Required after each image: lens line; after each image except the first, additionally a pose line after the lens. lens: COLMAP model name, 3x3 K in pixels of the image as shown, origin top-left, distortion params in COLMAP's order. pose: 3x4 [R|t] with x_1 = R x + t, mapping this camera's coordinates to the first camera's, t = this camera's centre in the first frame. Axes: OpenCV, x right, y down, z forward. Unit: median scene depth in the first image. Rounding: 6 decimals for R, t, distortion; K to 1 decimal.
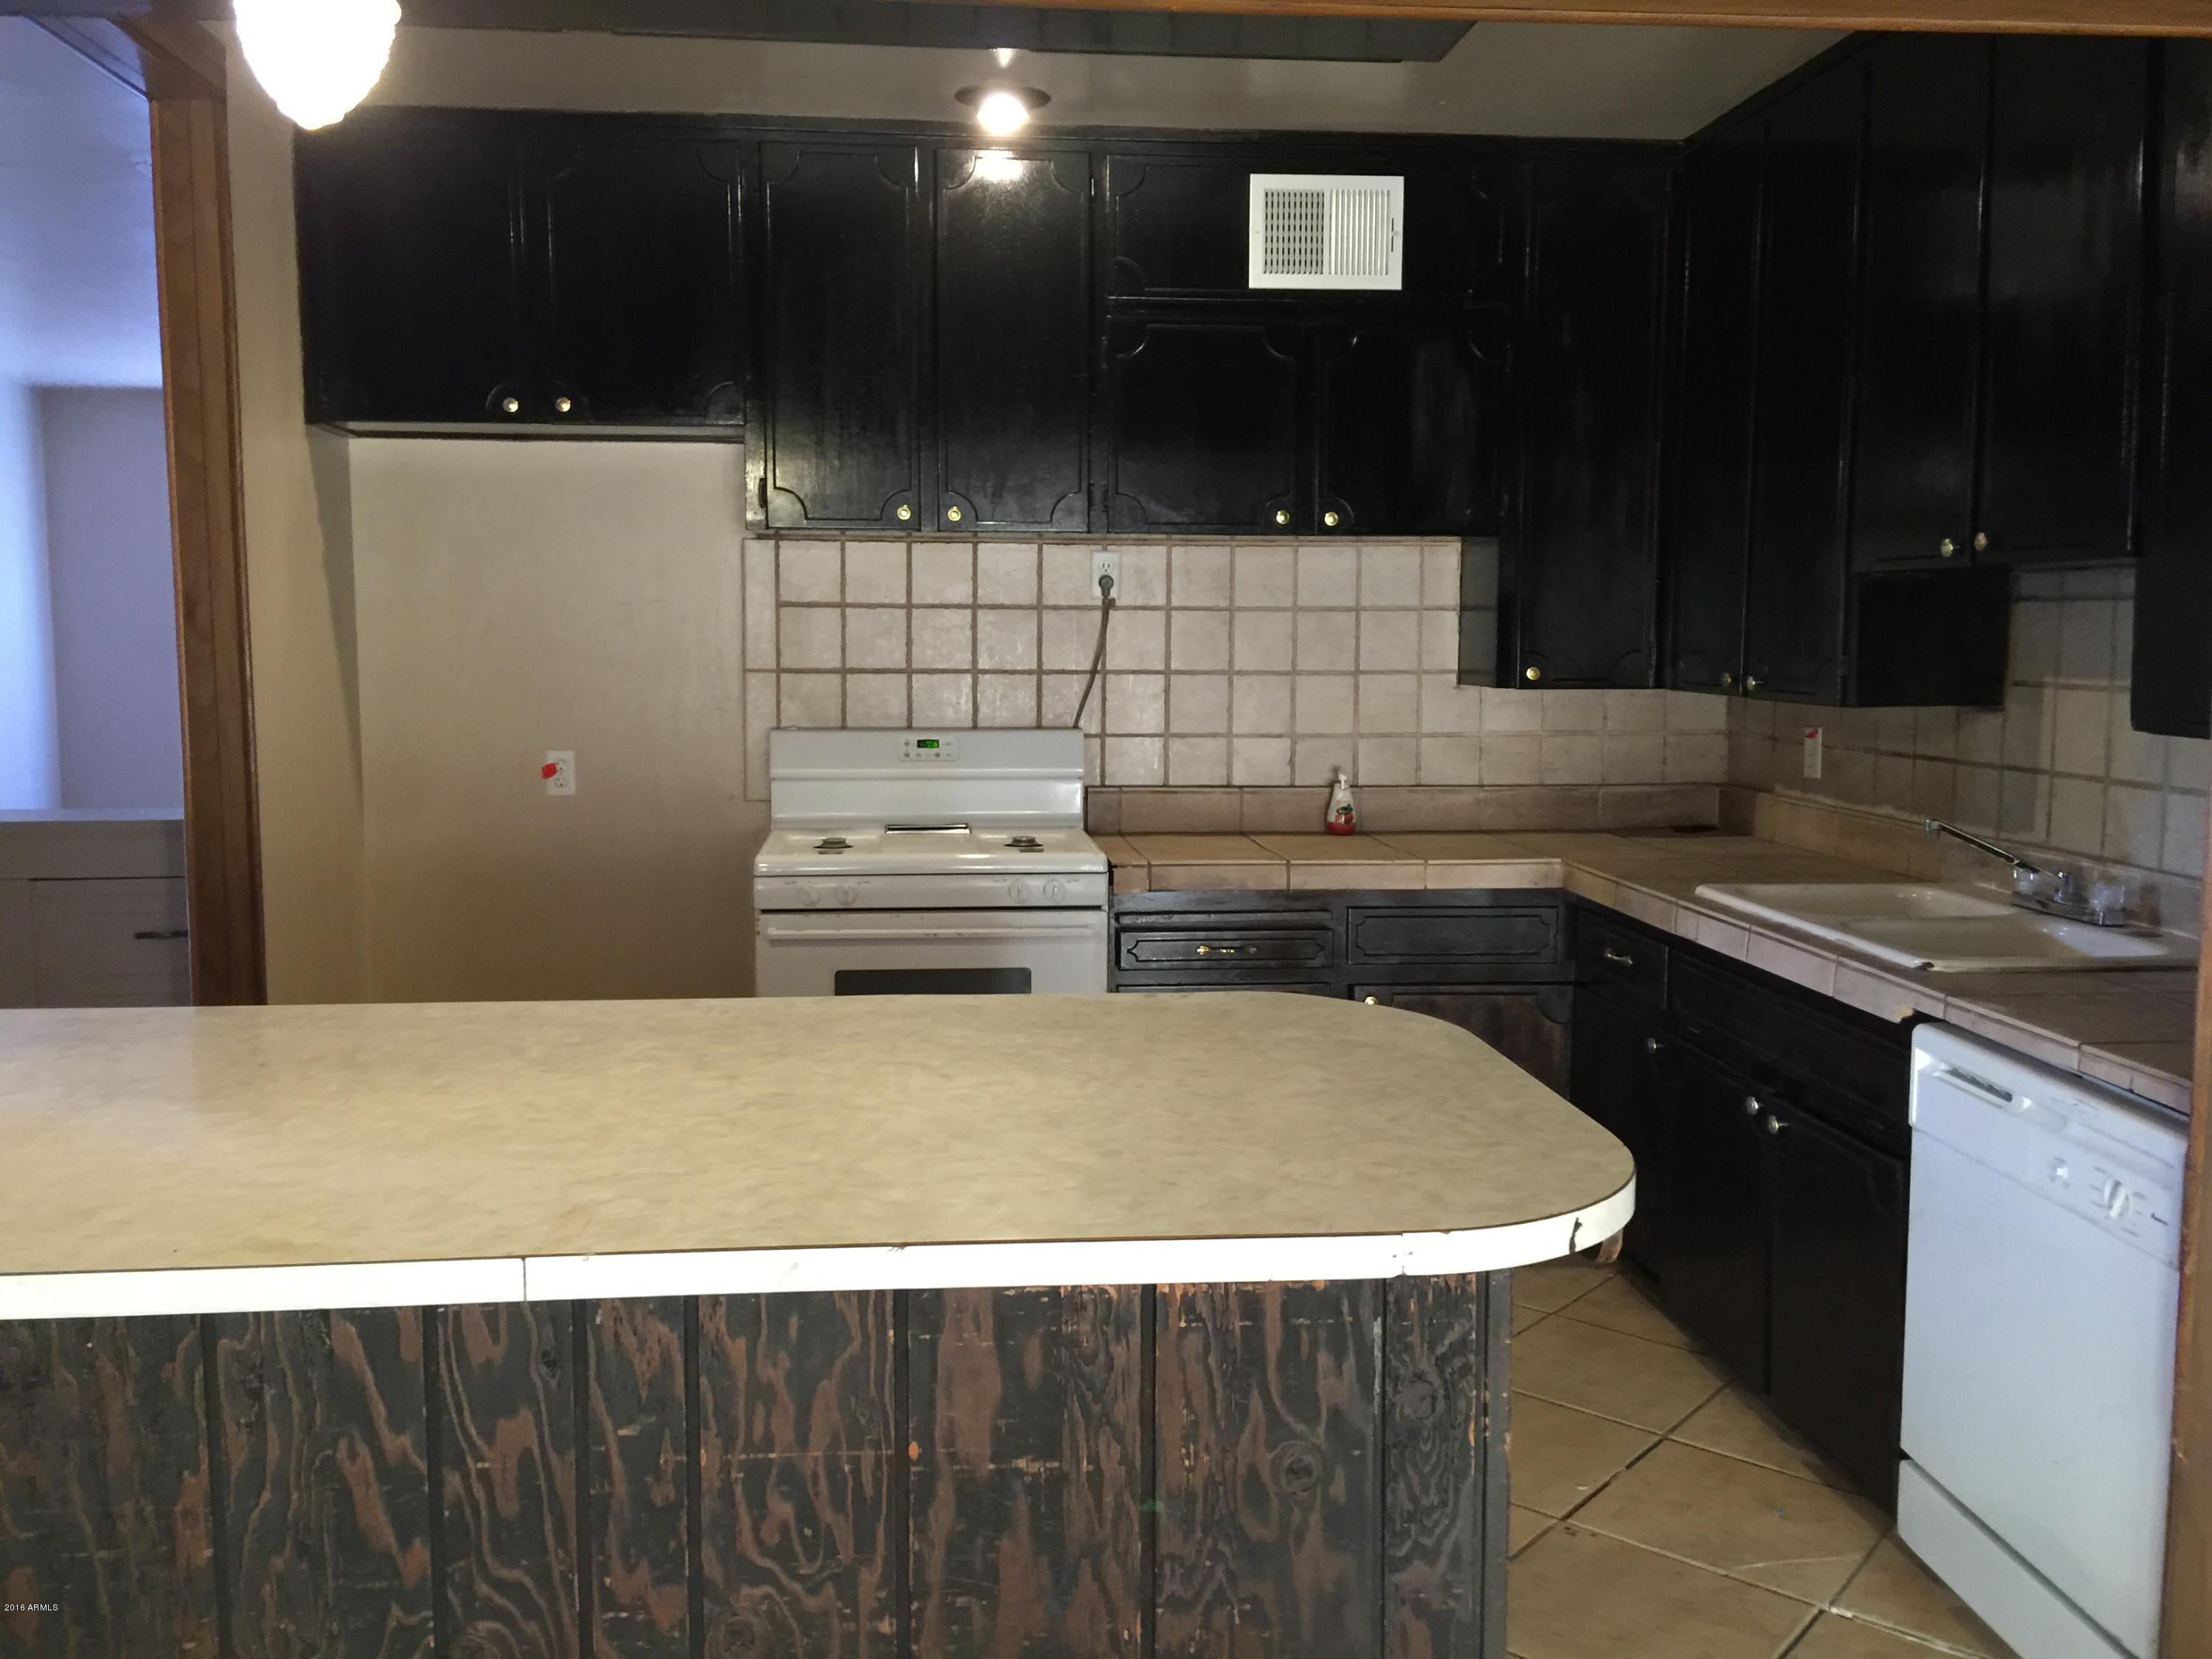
lens RADIAL K [[1870.6, 0, 1107.0], [0, 1870.6, 826.2], [0, 0, 1]] dist [0.058696, -0.071956]
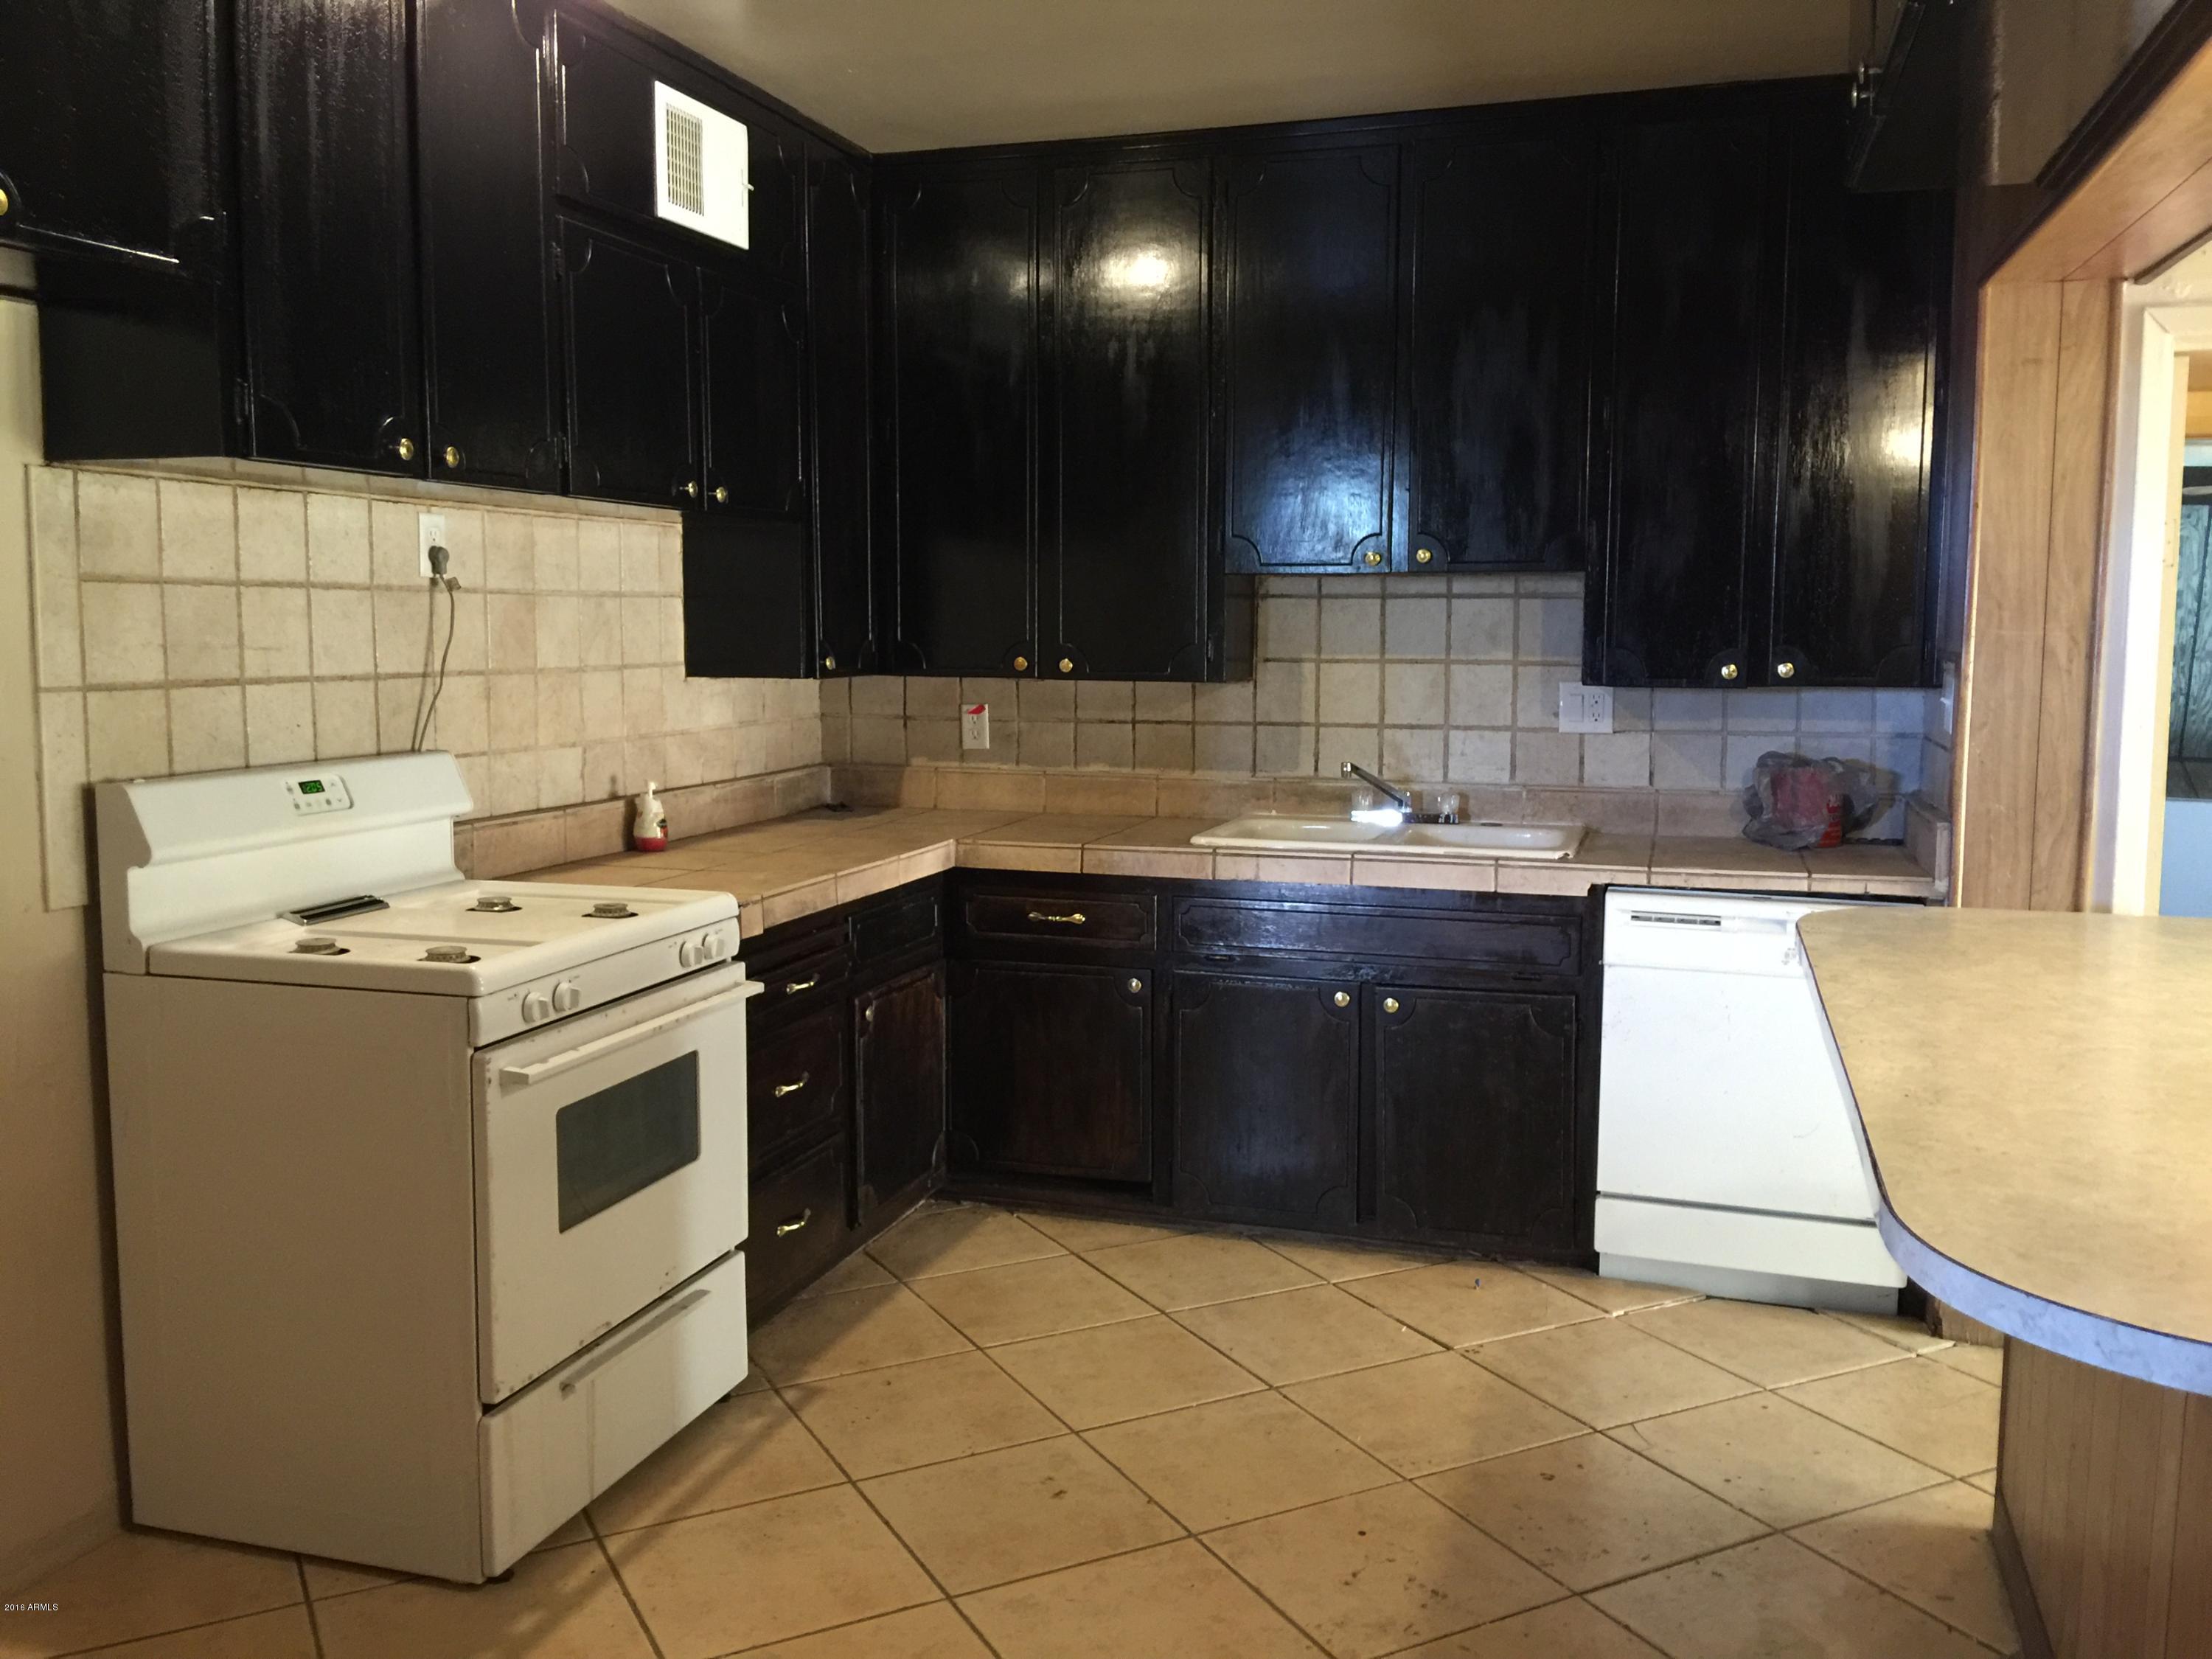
lens RADIAL K [[1870.6, 0, 1106.0], [0, 1870.6, 825.3], [0, 0, 1]] dist [0.058696, -0.071956]
pose [[0.388121, -0.103797, 0.915745, -0.609224], [0.096059, 0.992781, 0.071817, -0.051311], [-0.916589, 0.060092, 0.395290, 0.461300]]
